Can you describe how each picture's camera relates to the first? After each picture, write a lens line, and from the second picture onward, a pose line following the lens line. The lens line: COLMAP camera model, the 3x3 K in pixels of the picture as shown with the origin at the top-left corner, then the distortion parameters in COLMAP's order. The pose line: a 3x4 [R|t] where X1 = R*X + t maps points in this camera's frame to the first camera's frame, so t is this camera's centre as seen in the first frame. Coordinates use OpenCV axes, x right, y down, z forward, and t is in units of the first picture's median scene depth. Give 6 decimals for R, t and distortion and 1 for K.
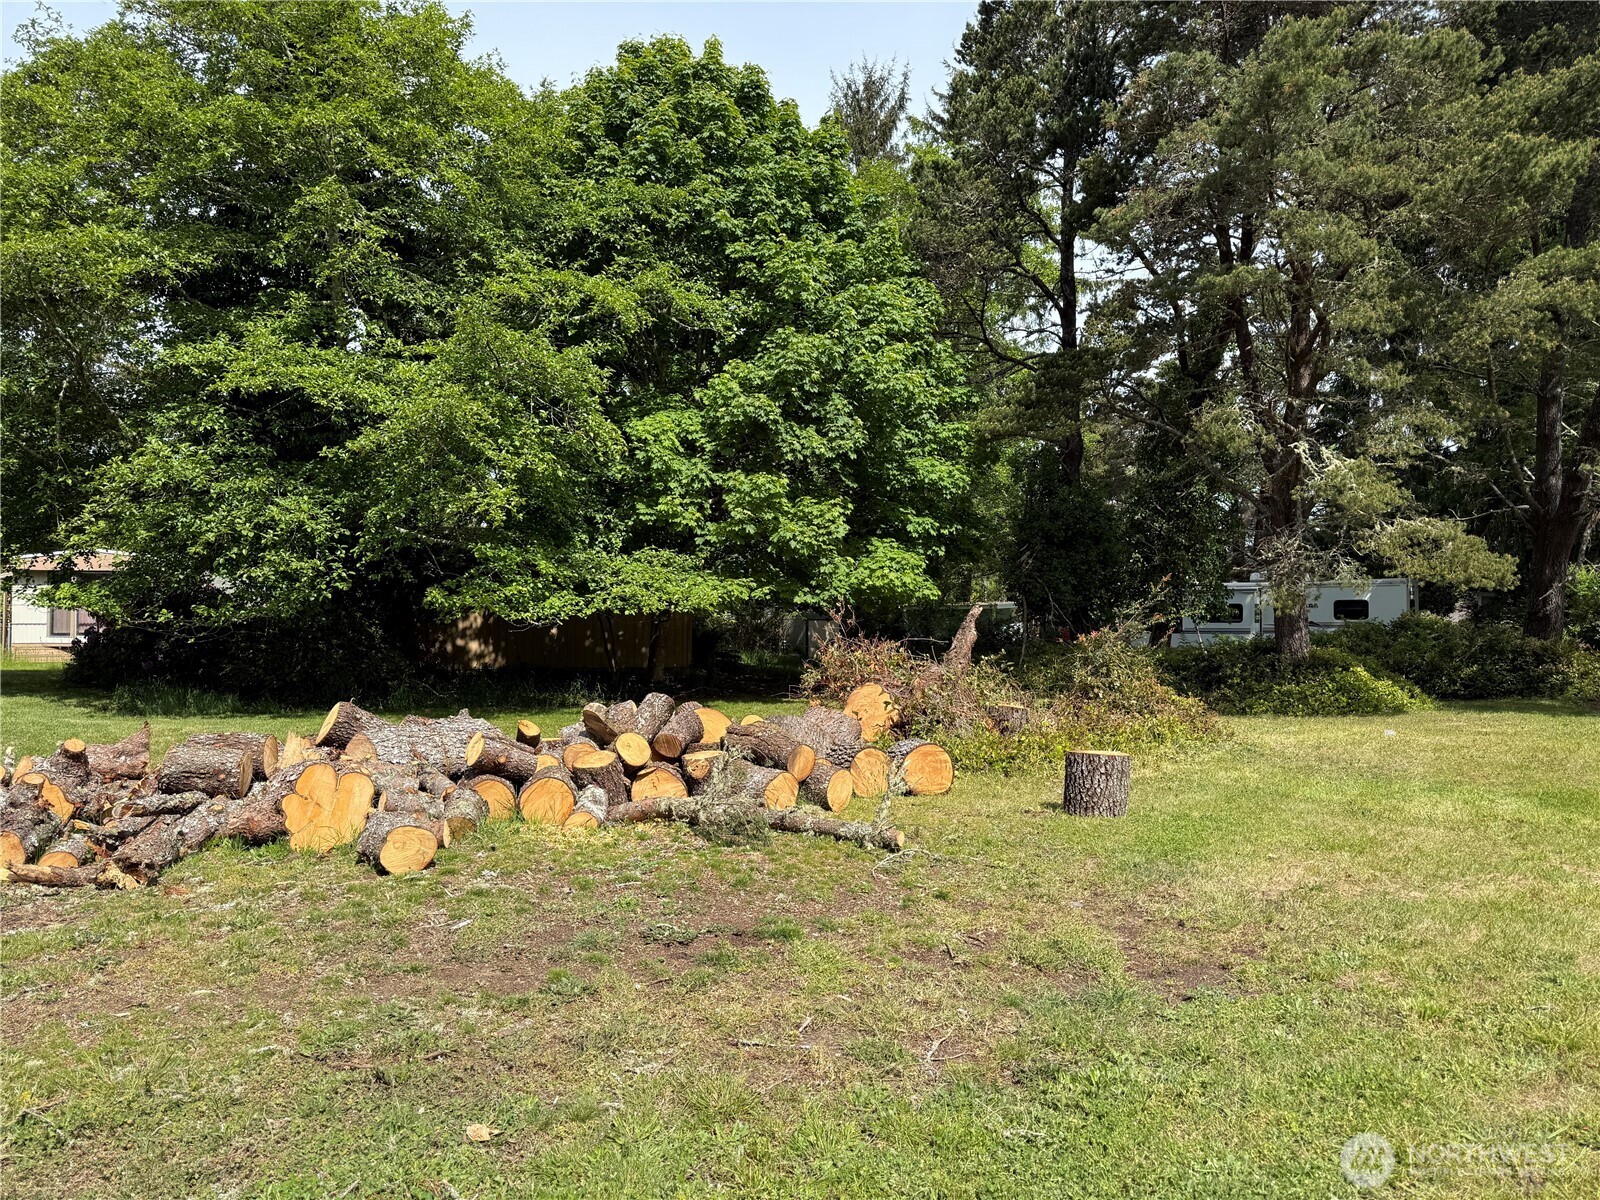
lens RADIAL K [[1157.0, 0, 800.0], [0, 1157.0, 600.0], [0, 0, 1]] dist [0.052741, -0.131572]
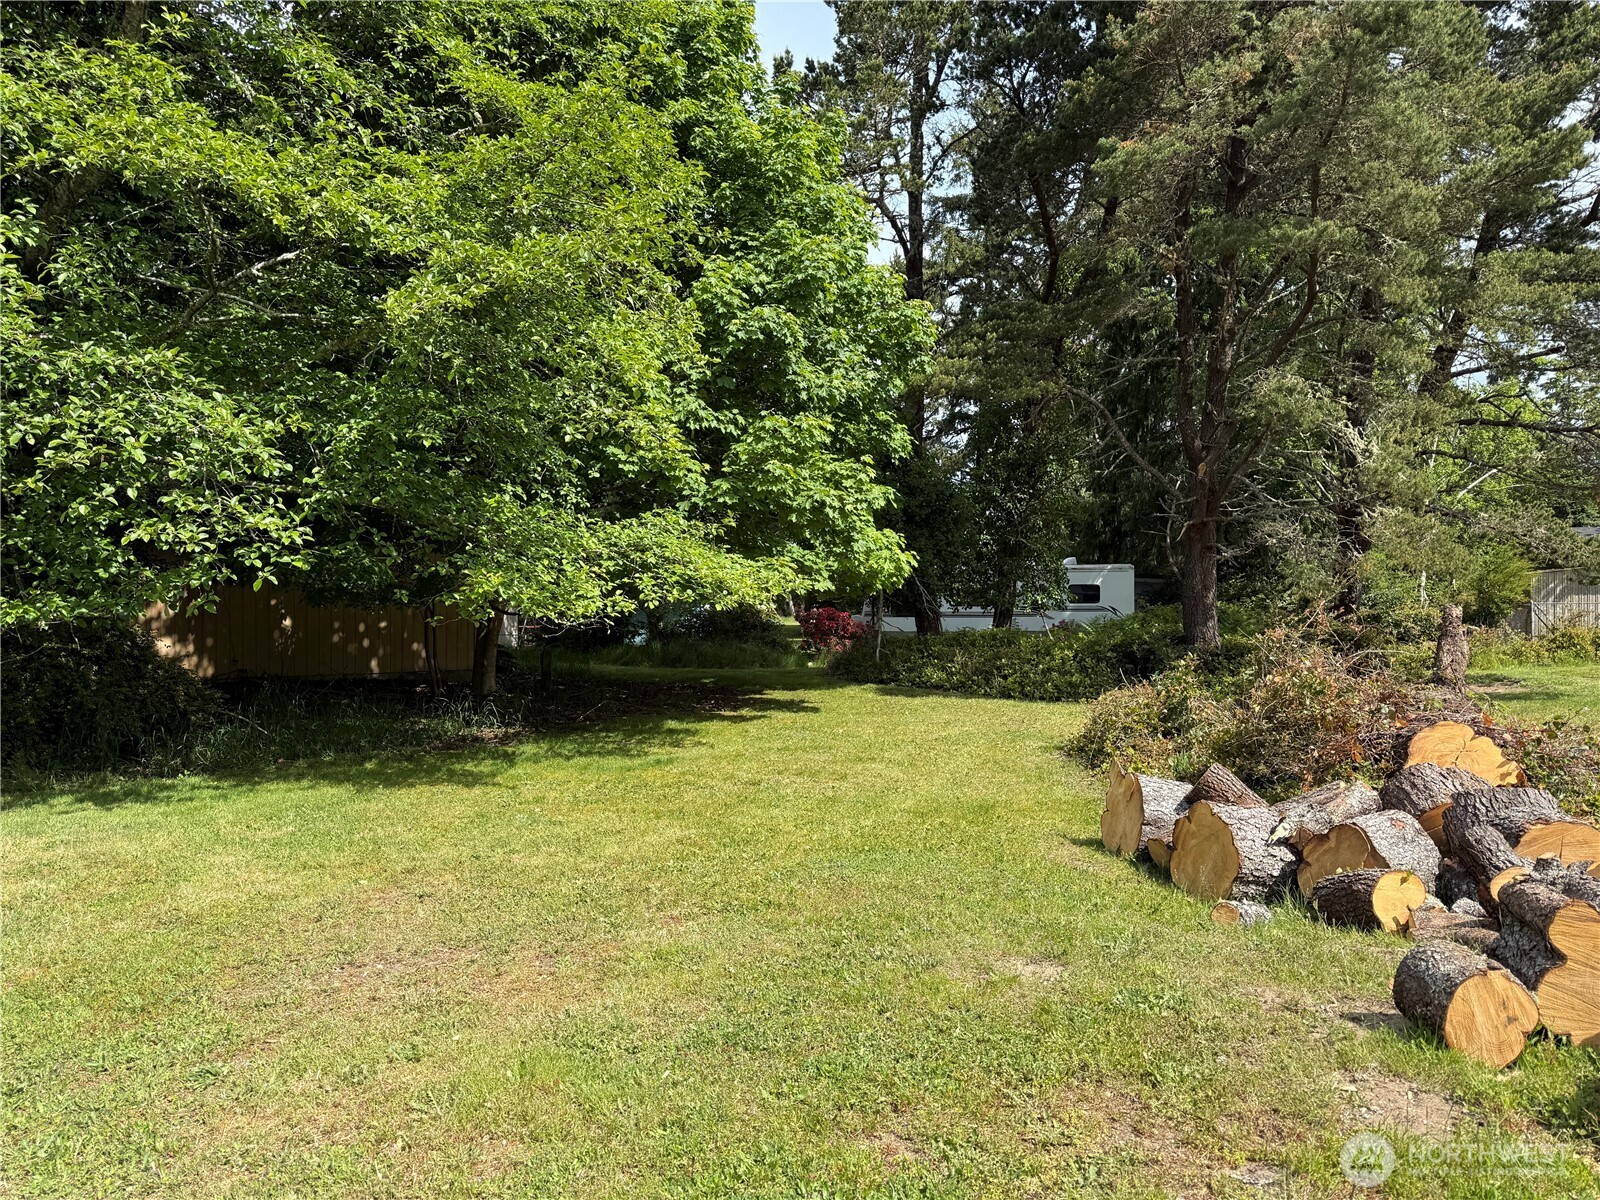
lens RADIAL K [[1157.0, 0, 800.0], [0, 1157.0, 600.0], [0, 0, 1]] dist [0.052741, -0.131572]
pose [[0.888621, 0.001388, 0.458639, -0.354397], [-0.012671, 0.999688, 0.021524, -0.007243], [-0.458466, -0.024938, 0.888362, 0.328684]]
